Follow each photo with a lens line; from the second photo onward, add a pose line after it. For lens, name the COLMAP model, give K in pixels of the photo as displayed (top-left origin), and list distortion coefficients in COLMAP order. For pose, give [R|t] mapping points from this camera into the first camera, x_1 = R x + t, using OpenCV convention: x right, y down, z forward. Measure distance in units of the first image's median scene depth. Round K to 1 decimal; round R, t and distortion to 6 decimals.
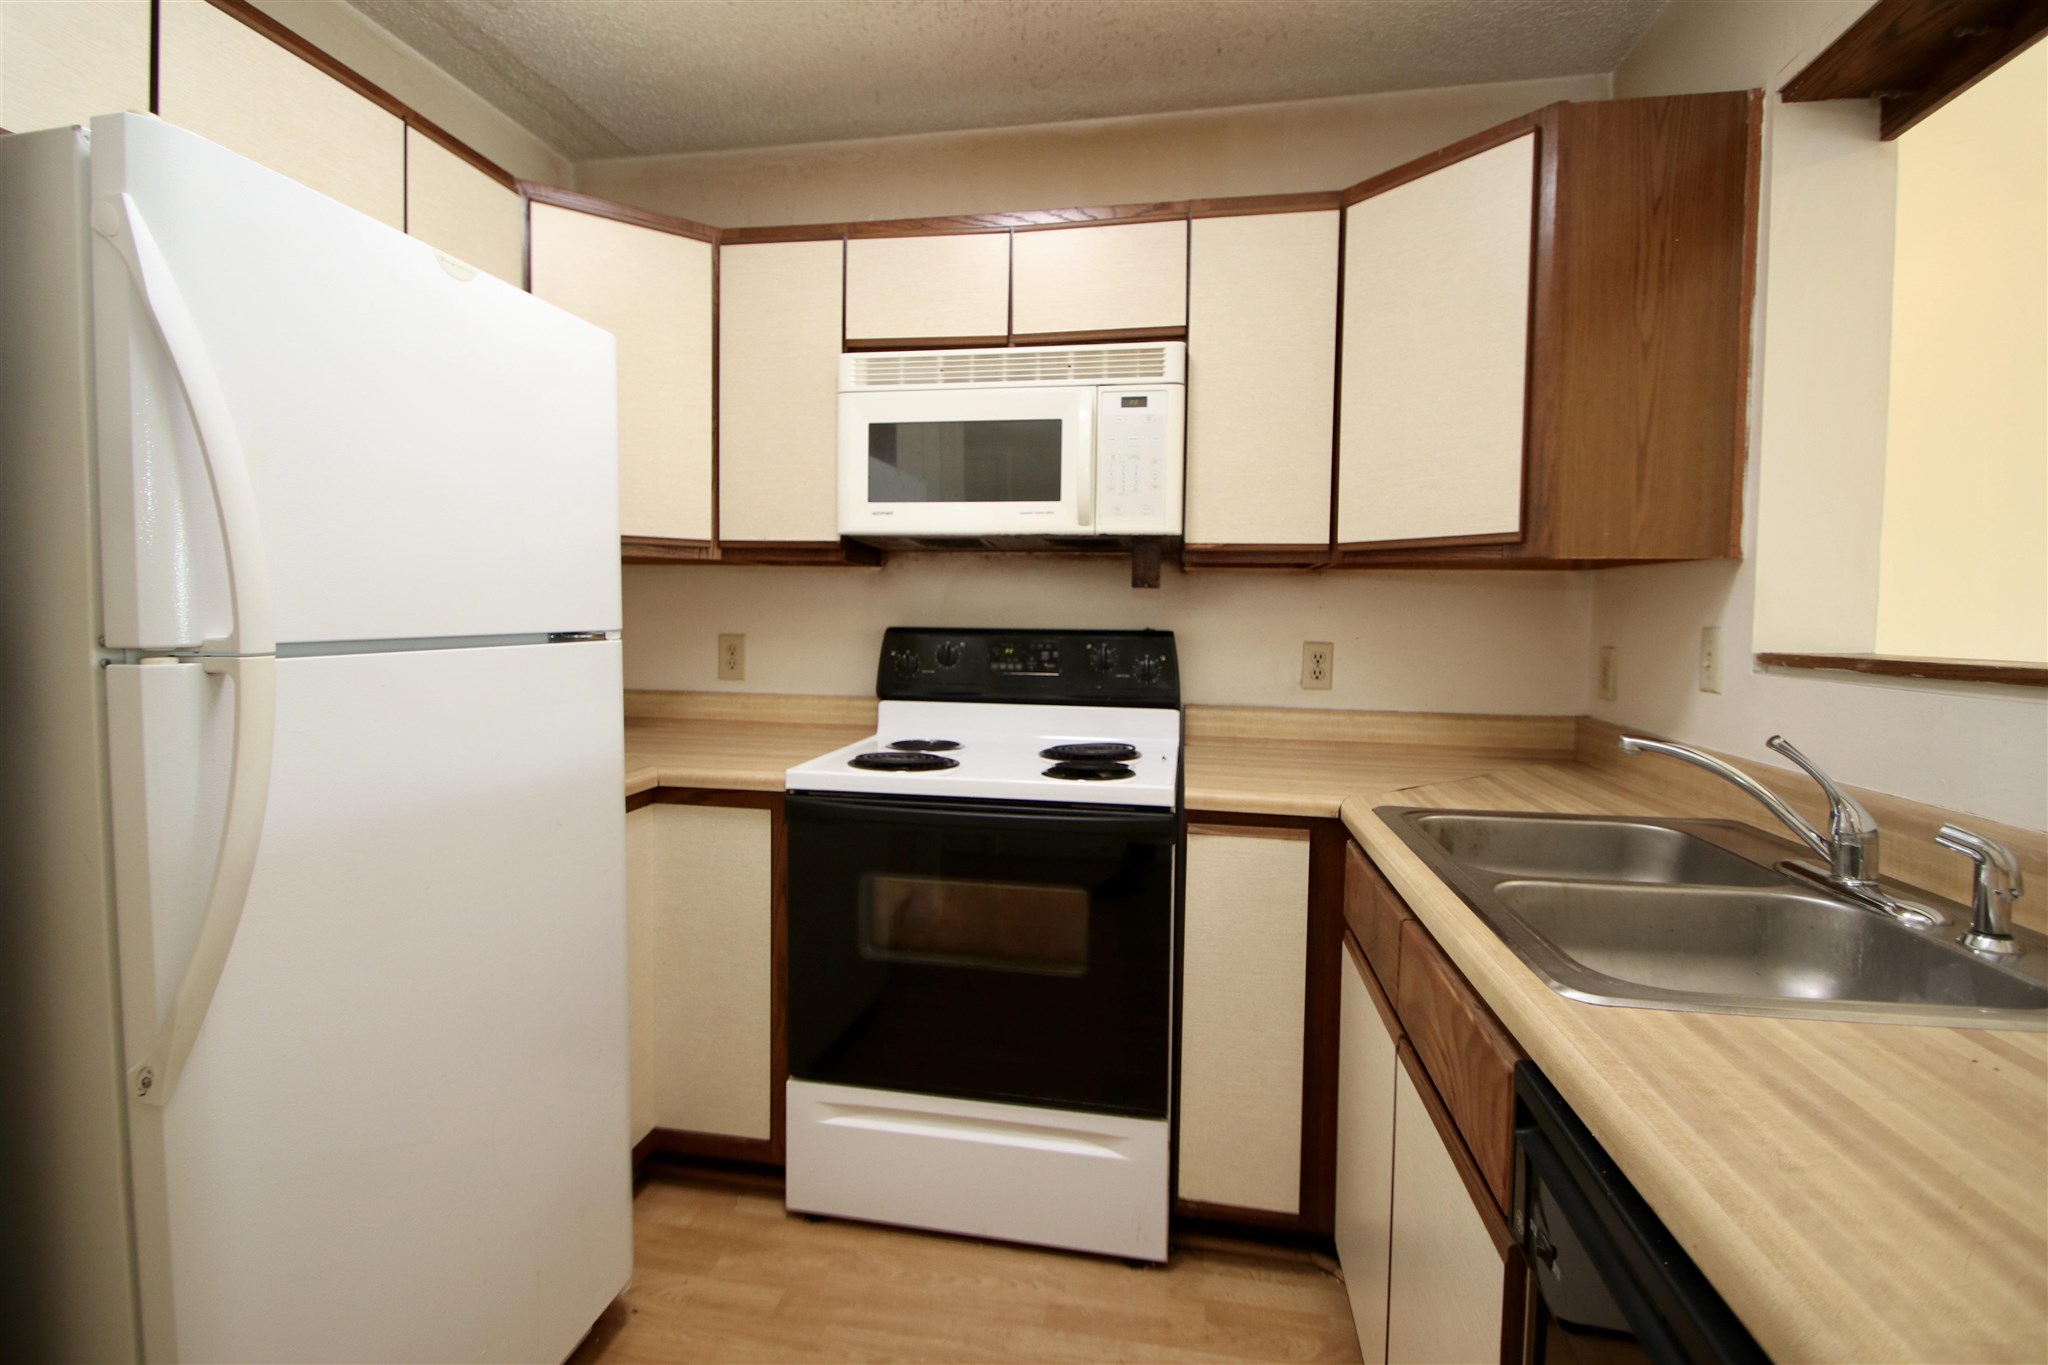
lens RADIAL K [[942.0, 0, 1006.5], [0, 942.0, 650.2], [0, 0, 1]] dist [0.019147, -0.021185]
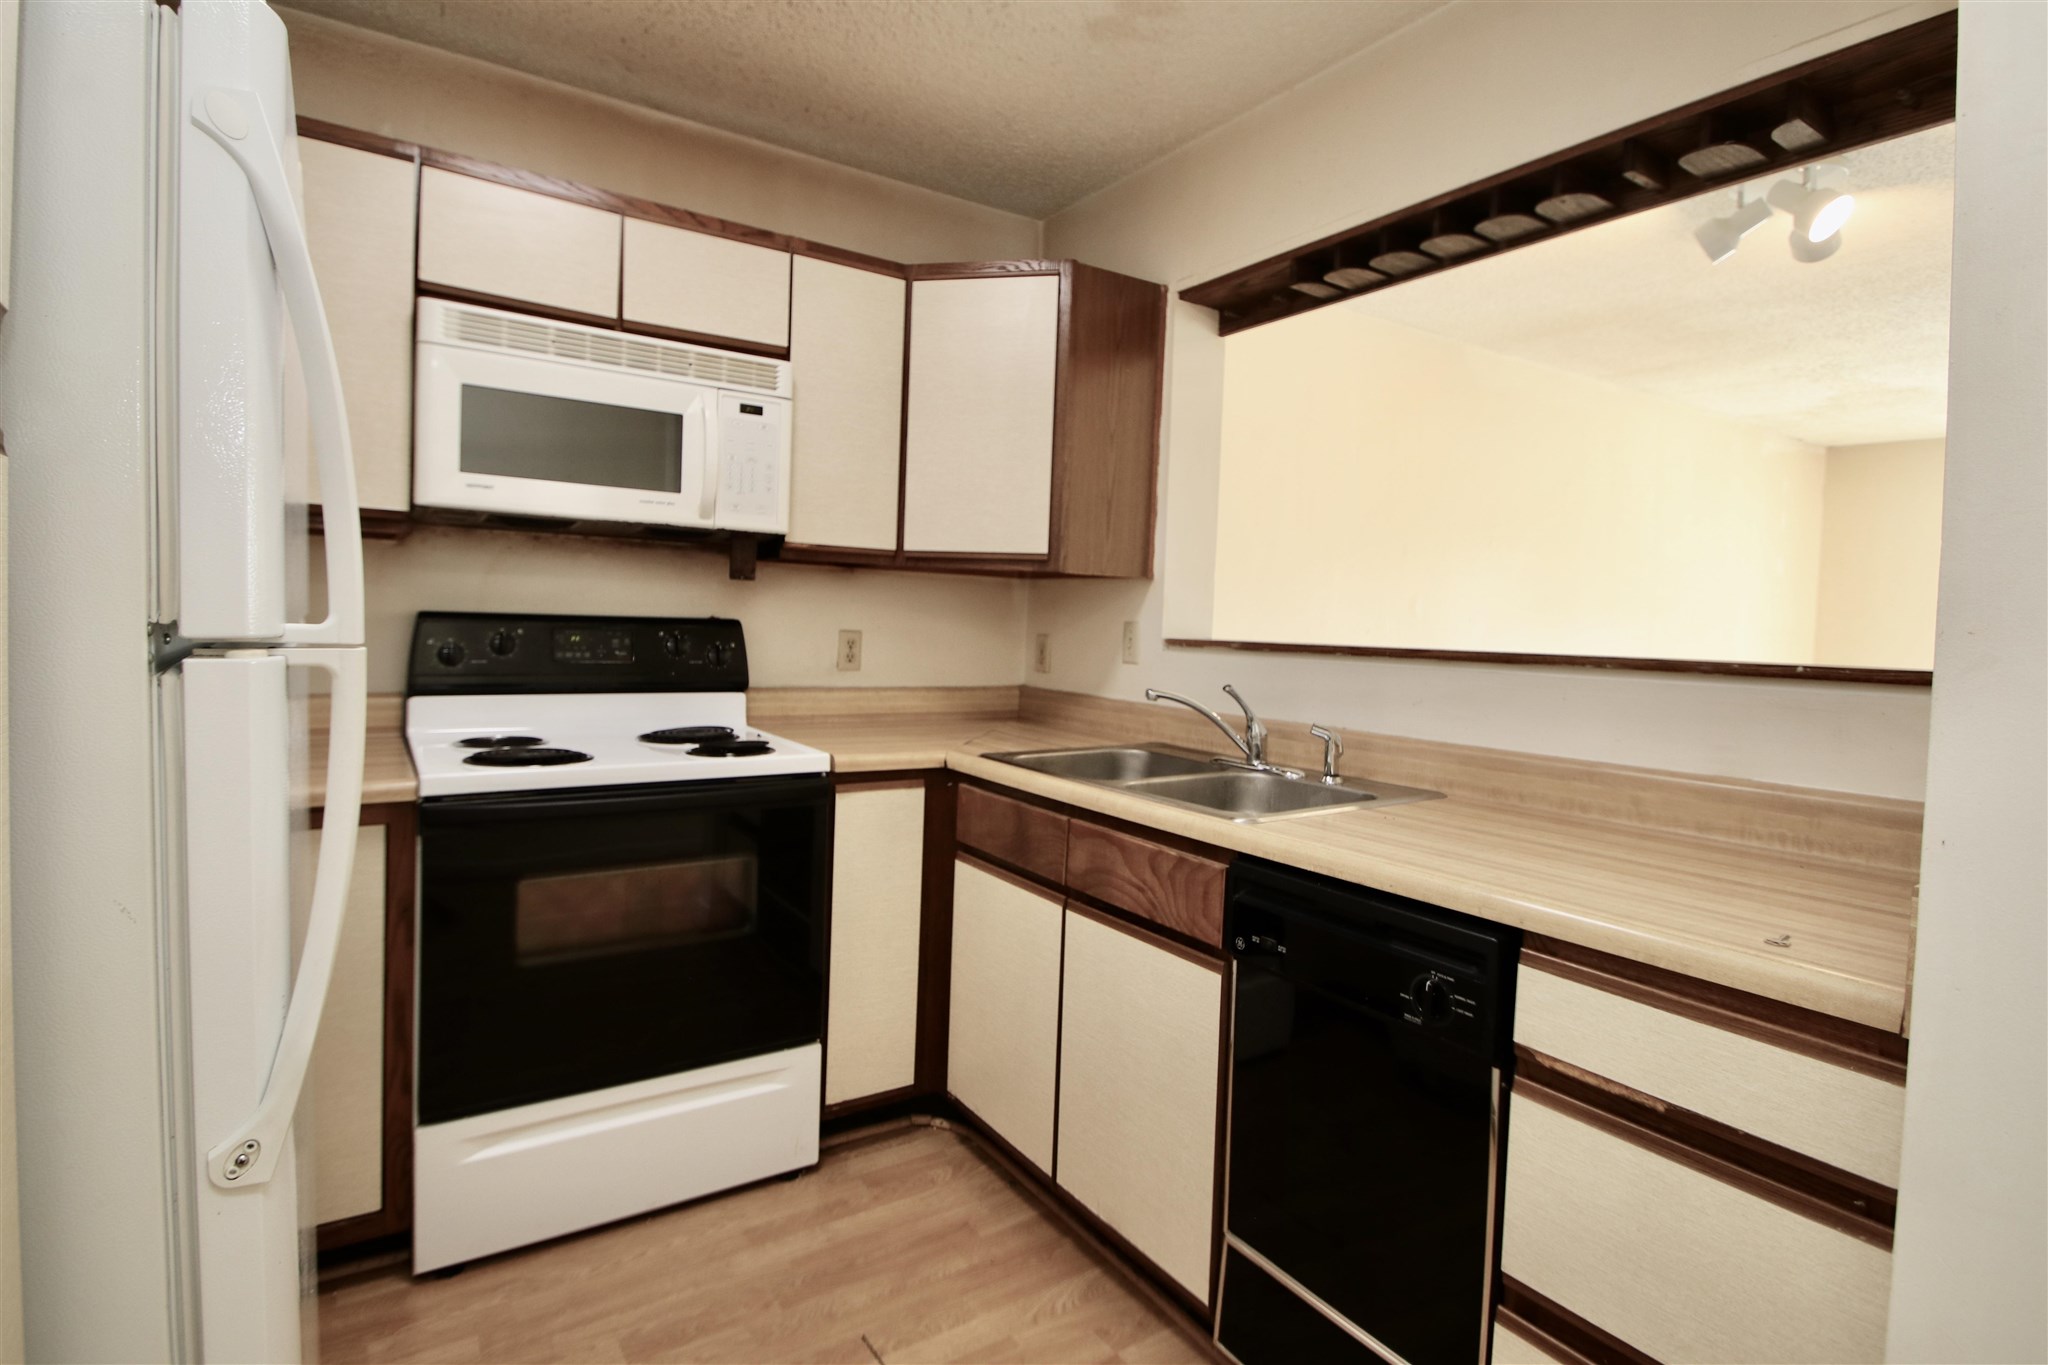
lens RADIAL K [[1003.9, 0, 1007.2], [0, 1003.9, 649.9], [0, 0, 1]] dist [-0.002047, -0.000130]
pose [[0.725223, -0.010476, 0.688434, -0.445005], [0.002466, 0.999917, 0.012617, 0.000518], [-0.688510, -0.007453, 0.725189, -0.044863]]
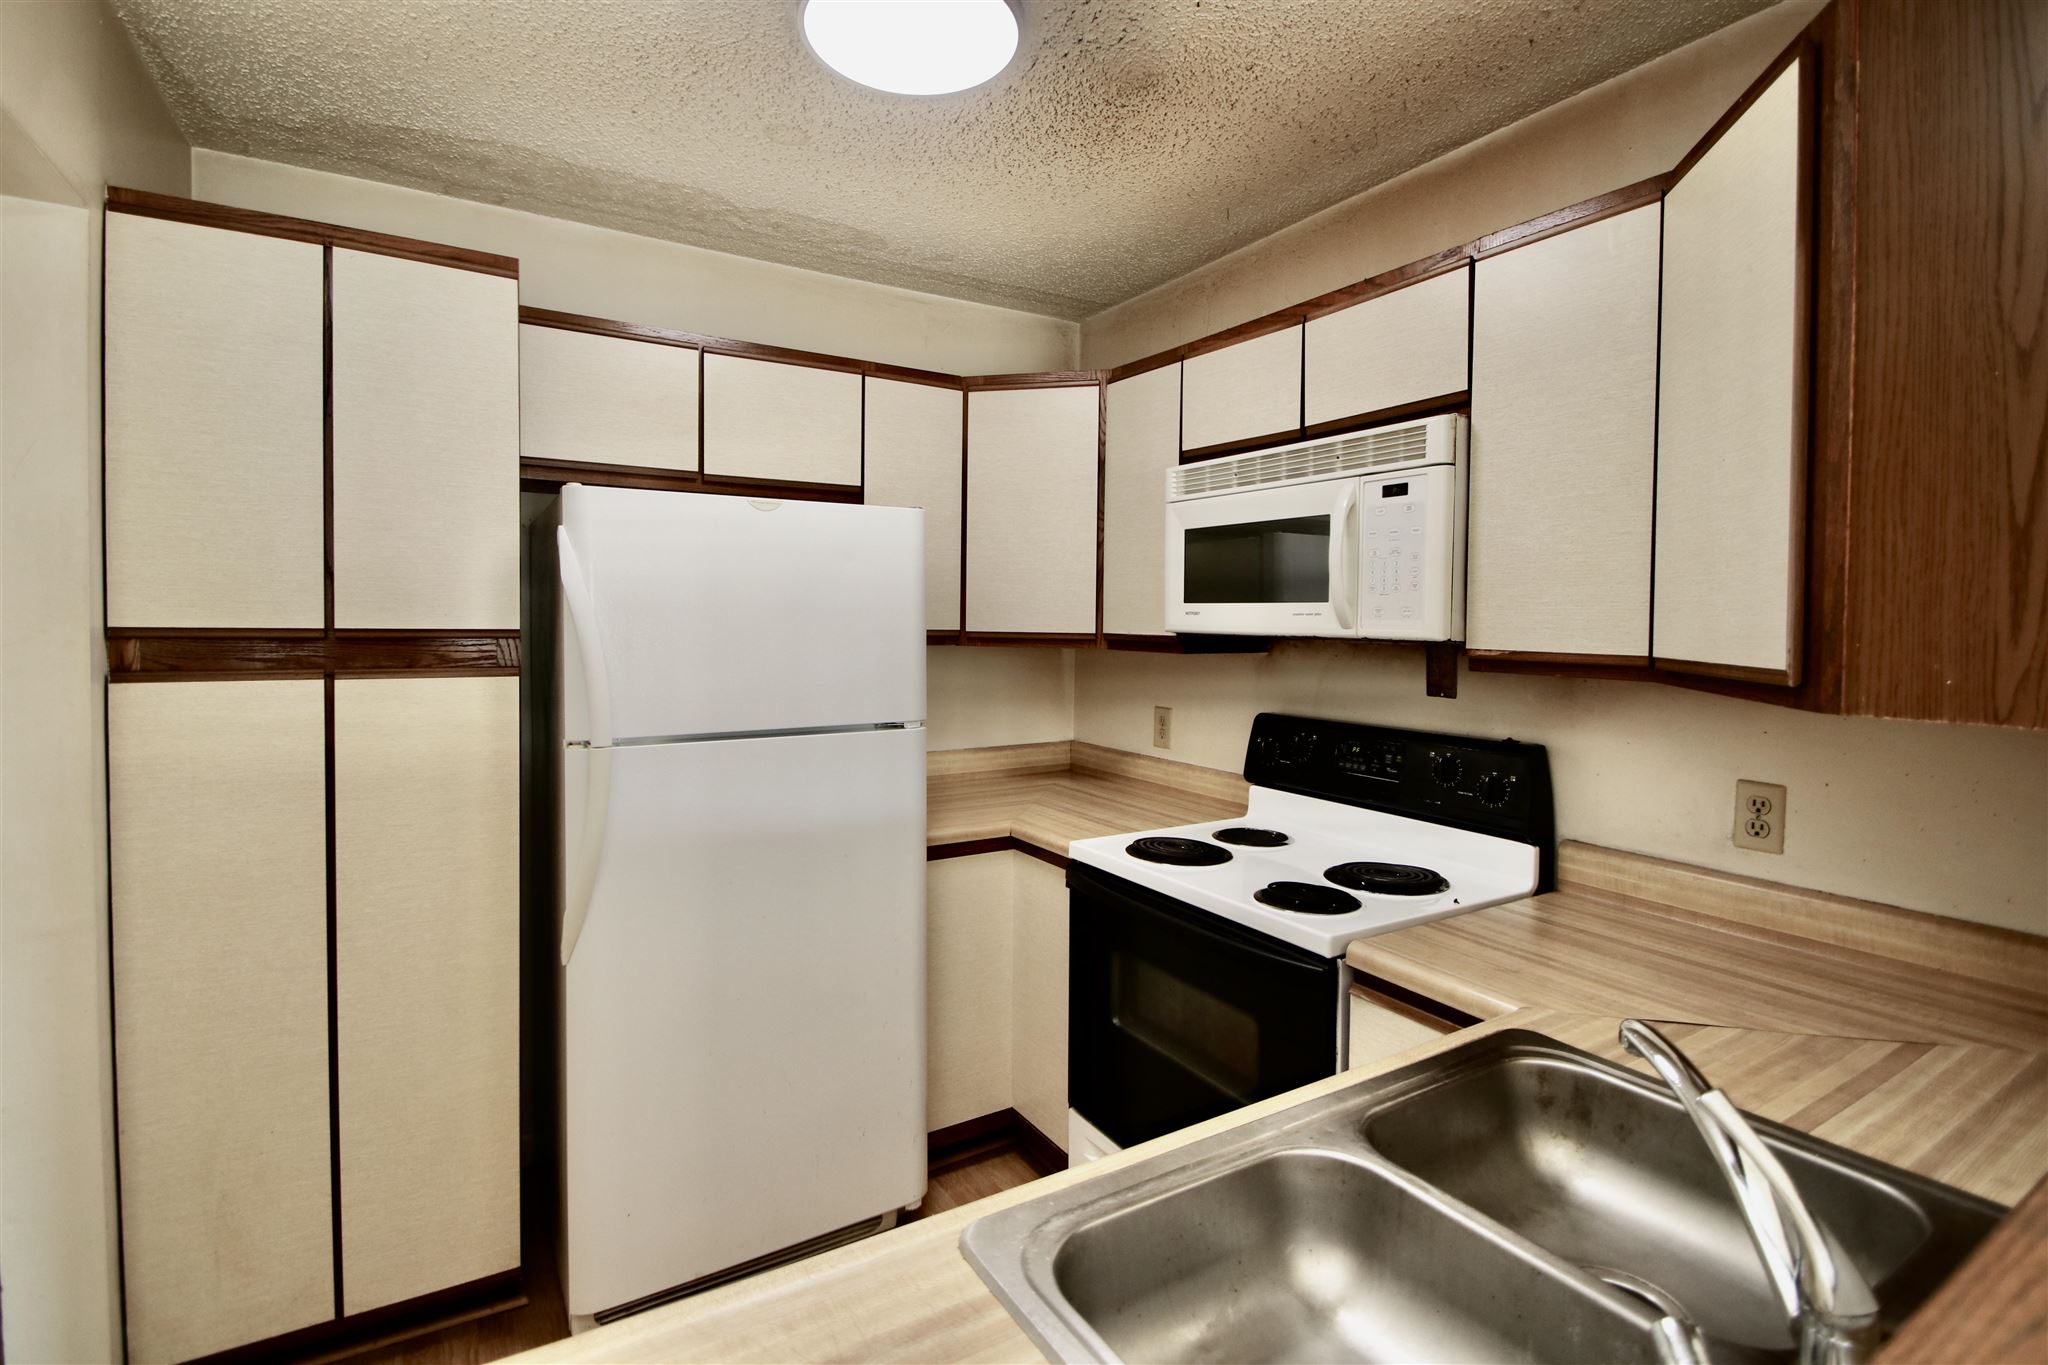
lens RADIAL K [[942.0, 0, 1006.5], [0, 942.0, 650.2], [0, 0, 1]] dist [0.019147, -0.021185]
pose [[0.661404, 0.020118, -0.749760, 0.552423], [-0.031933, 0.999489, -0.001351, -0.099451], [0.749349, 0.024836, 0.661709, 0.144907]]
